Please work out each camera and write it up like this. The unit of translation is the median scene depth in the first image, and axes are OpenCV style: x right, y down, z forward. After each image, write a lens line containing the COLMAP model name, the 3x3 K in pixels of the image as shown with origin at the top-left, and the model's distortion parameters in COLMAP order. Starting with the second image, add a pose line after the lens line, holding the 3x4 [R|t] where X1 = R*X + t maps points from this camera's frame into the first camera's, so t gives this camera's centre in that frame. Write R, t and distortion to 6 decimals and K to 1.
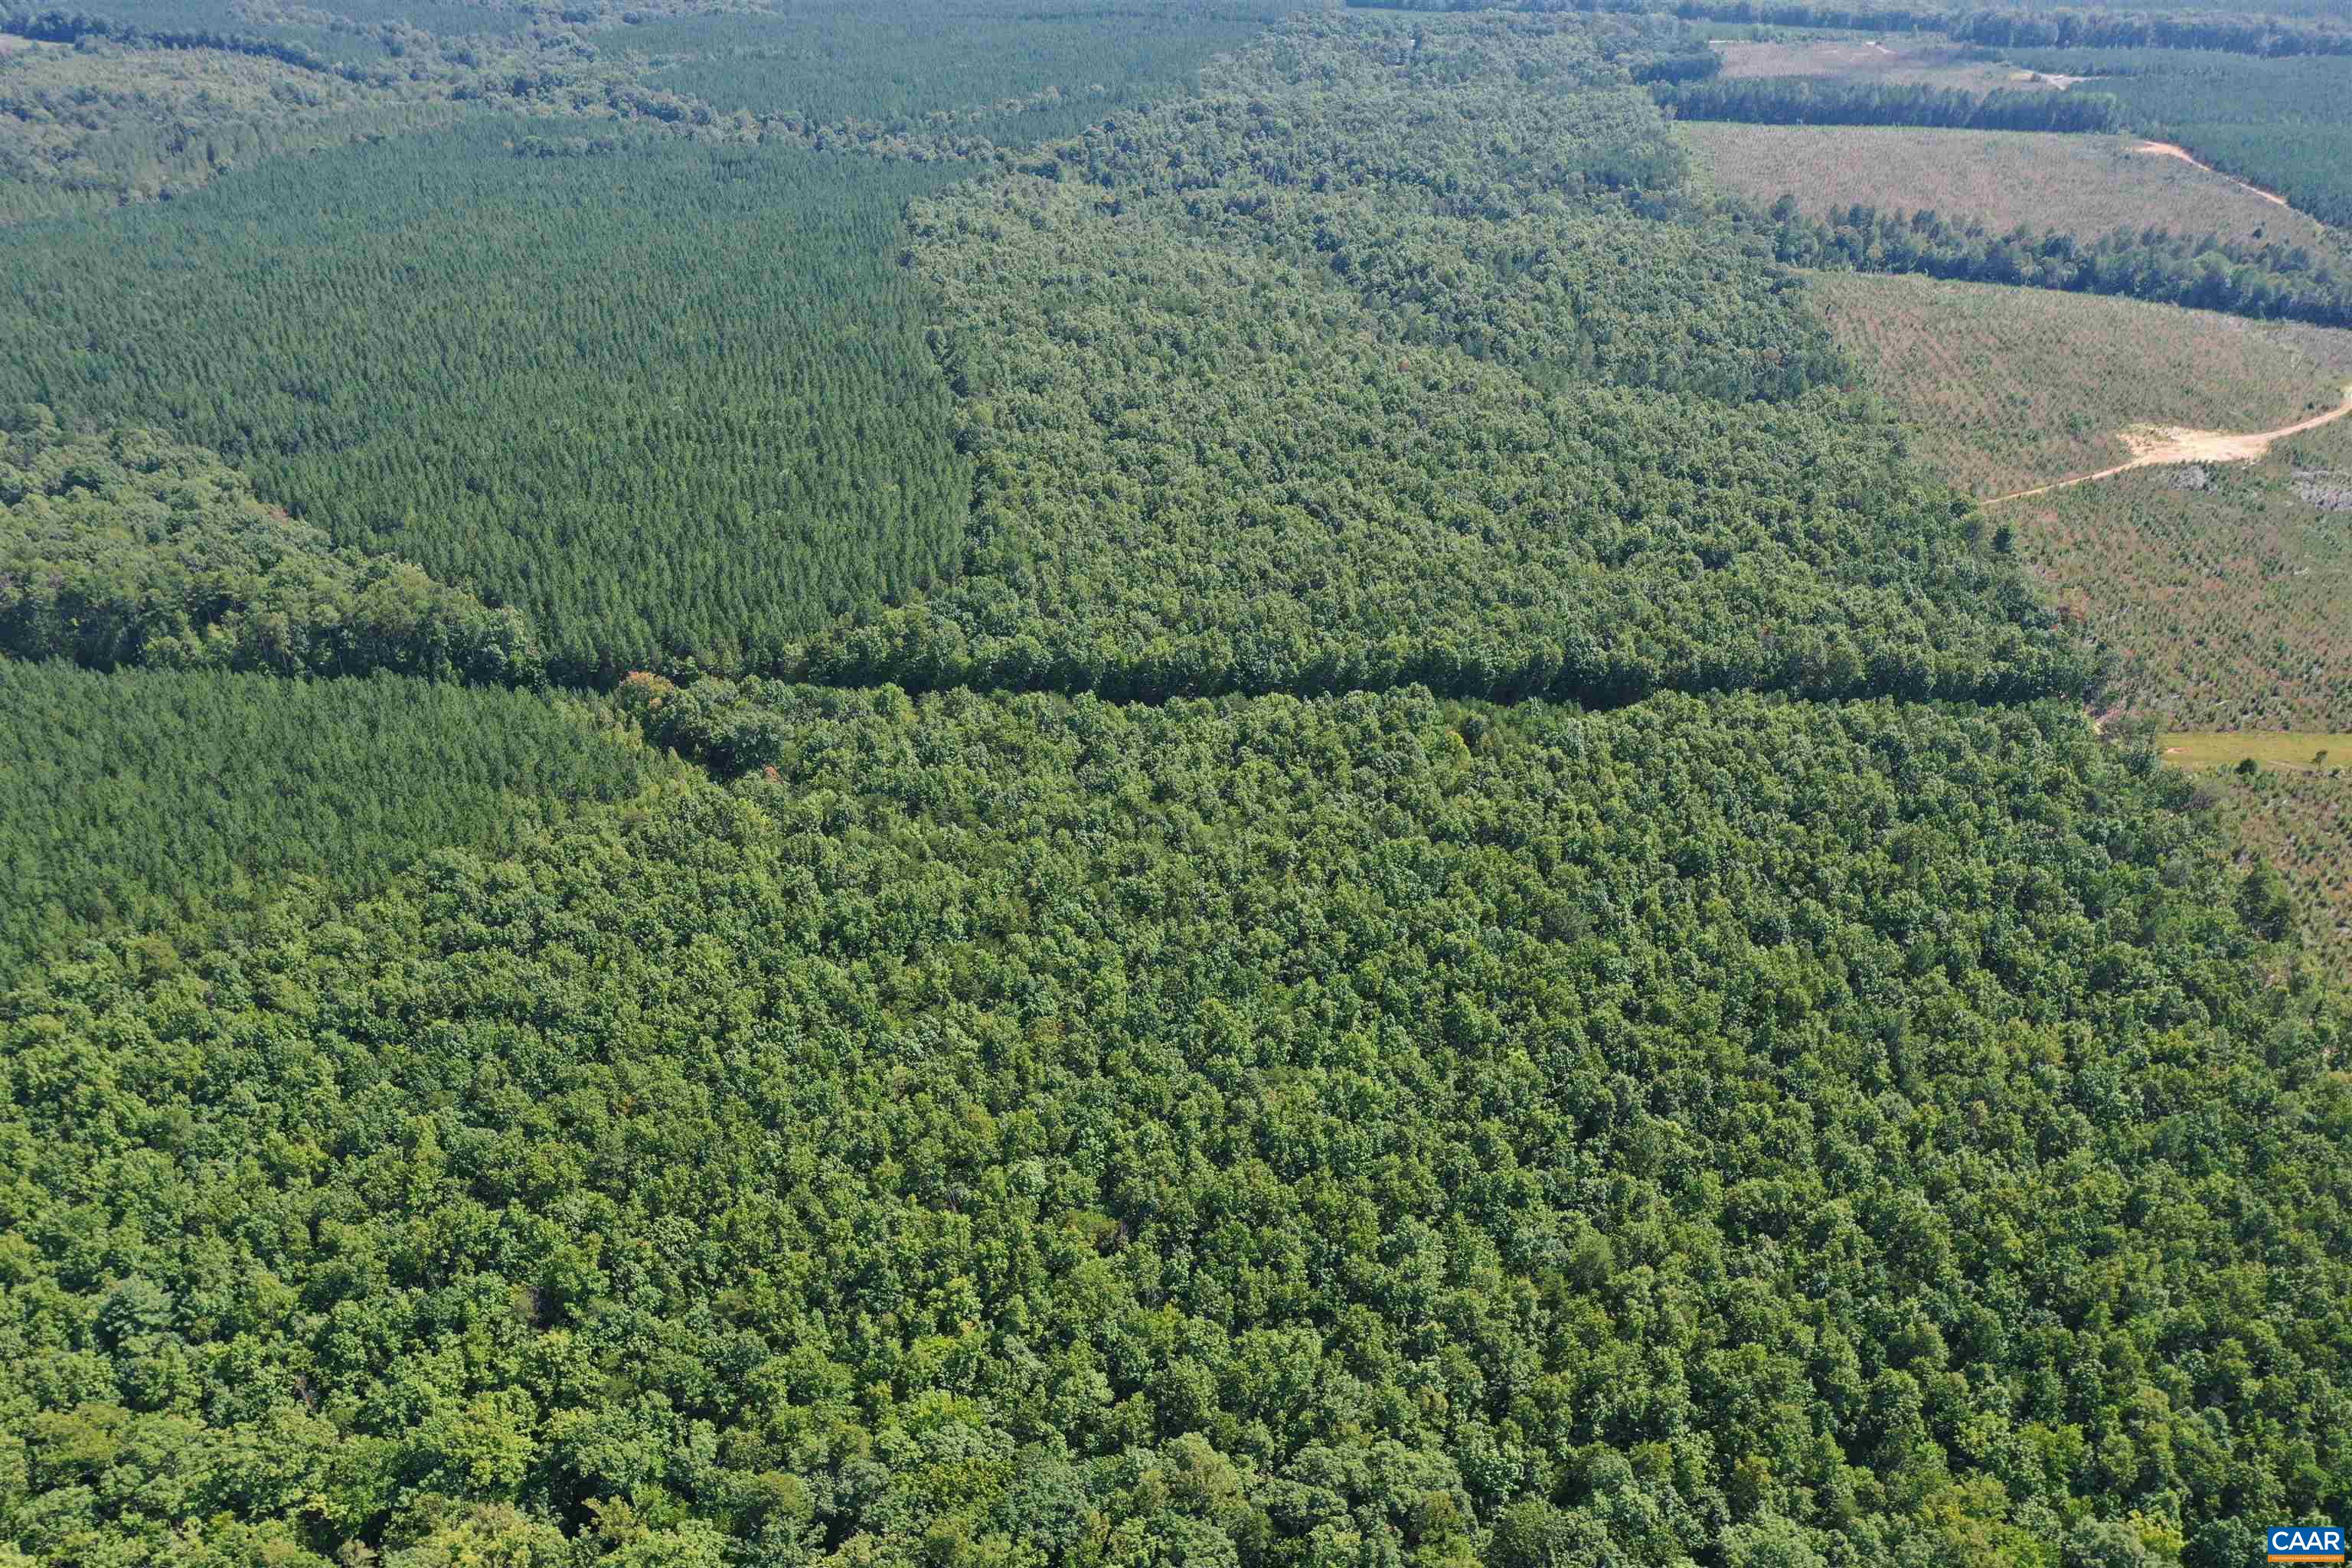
lens RADIAL K [[1866.0, 0, 1174.4], [0, 1866.0, 777.6], [0, 0, 1]] dist [0.018659, 0.007729]
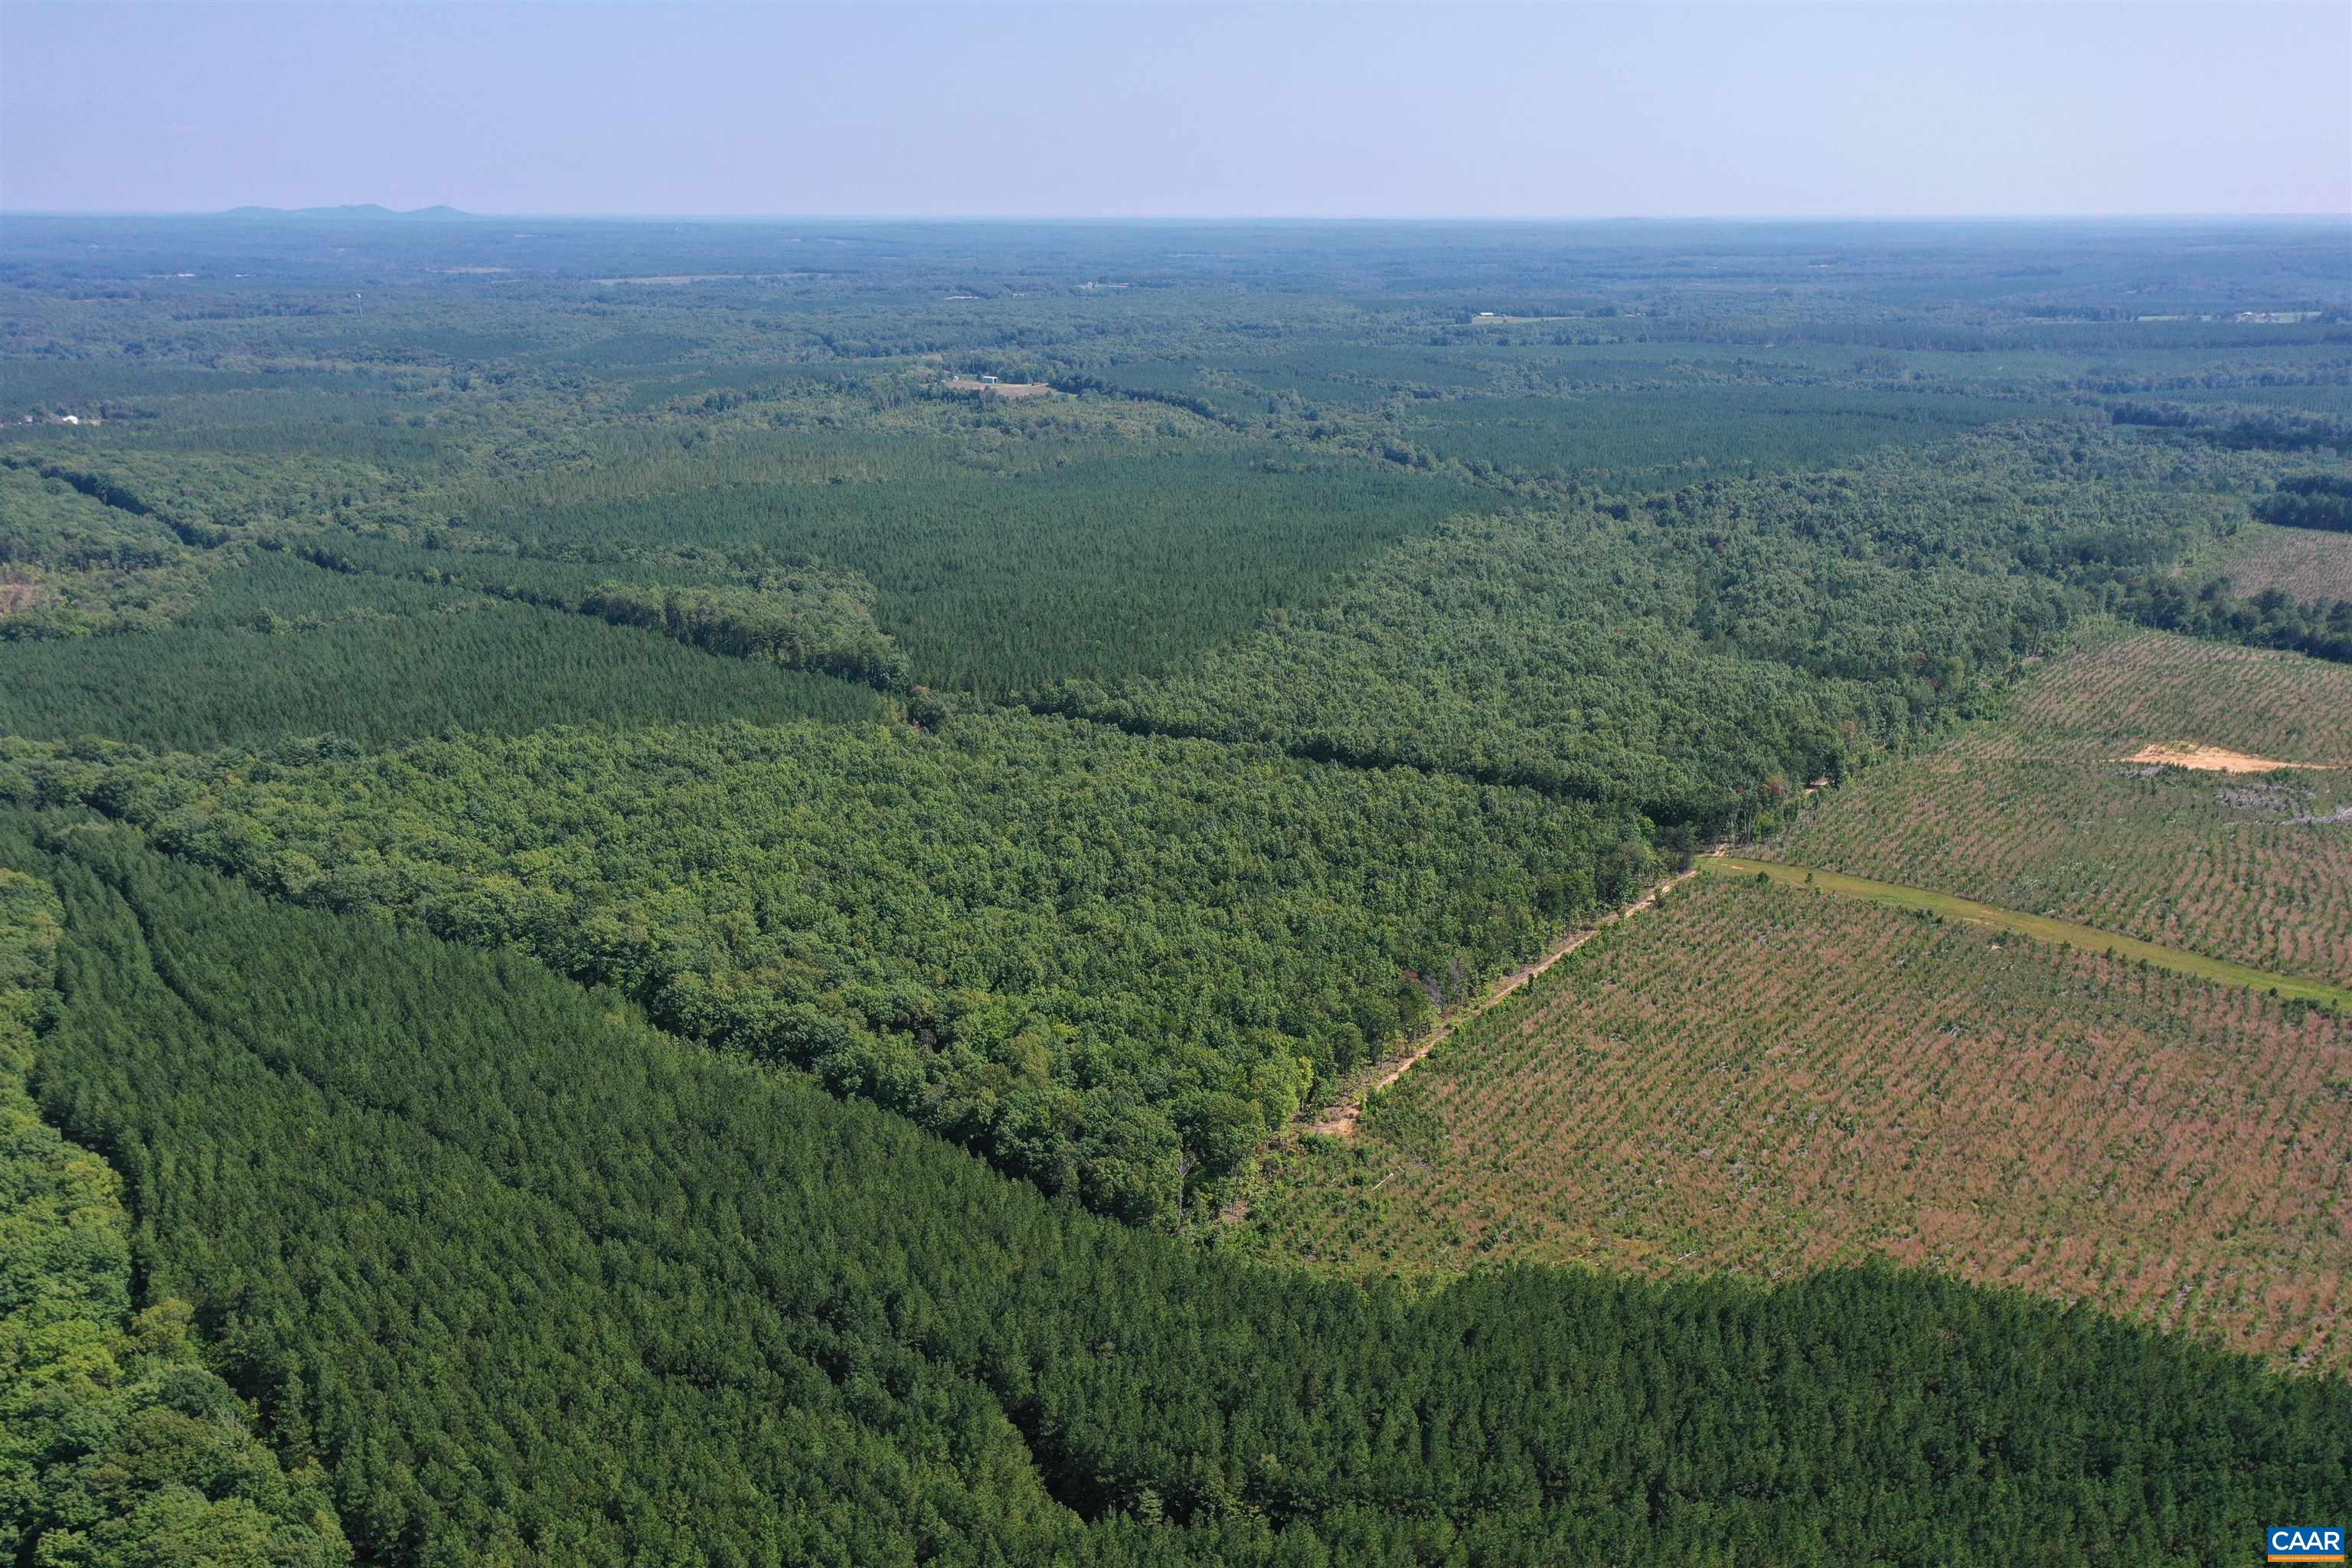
lens RADIAL K [[1866.0, 0, 1162.3], [0, 1866.0, 793.0], [0, 0, 1]] dist [0.018659, 0.007729]
pose [[0.843568, 0.160667, -0.512425, 0.767214], [-0.257130, 0.958549, -0.122749, 0.184909], [0.471463, 0.235307, 0.849914, -0.327083]]
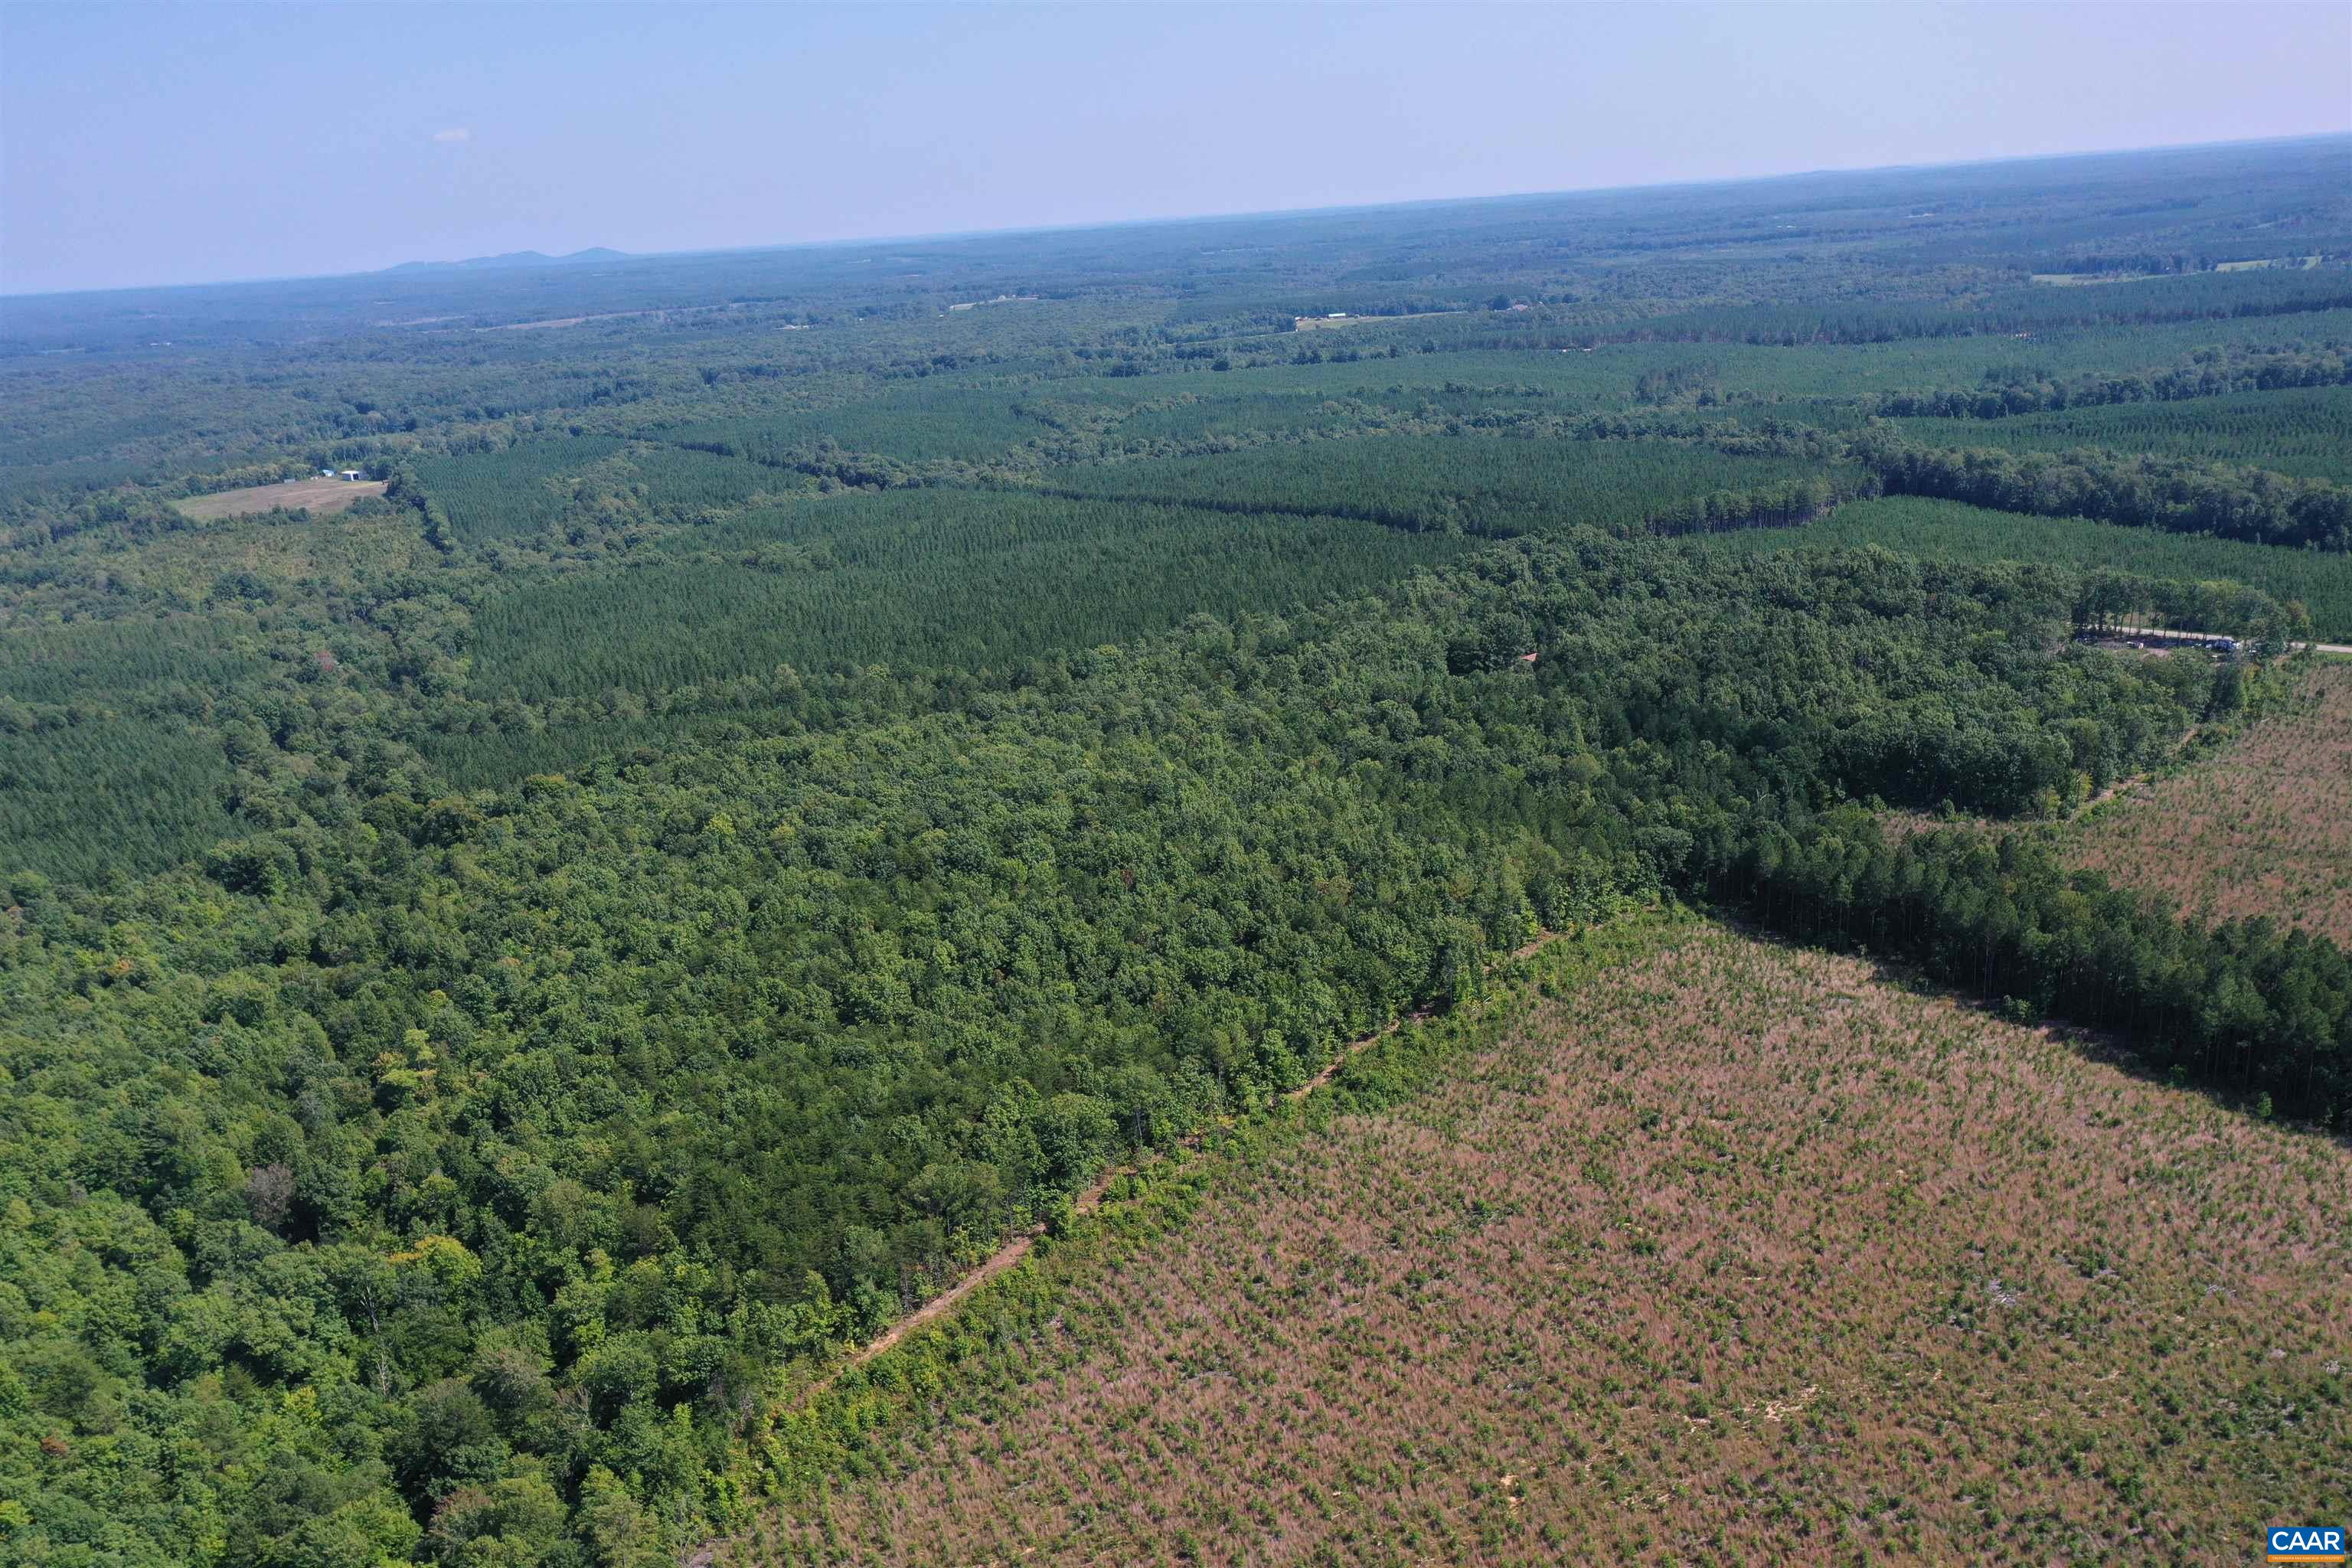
lens RADIAL K [[1866.0, 0, 1176.0], [0, 1866.0, 826.9], [0, 0, 1]] dist [0.018659, 0.007729]
pose [[0.781112, 0.145500, -0.607202, 1.039358], [-0.238644, 0.968208, -0.074988, -0.809551], [0.576987, 0.203479, 0.791001, 1.636895]]
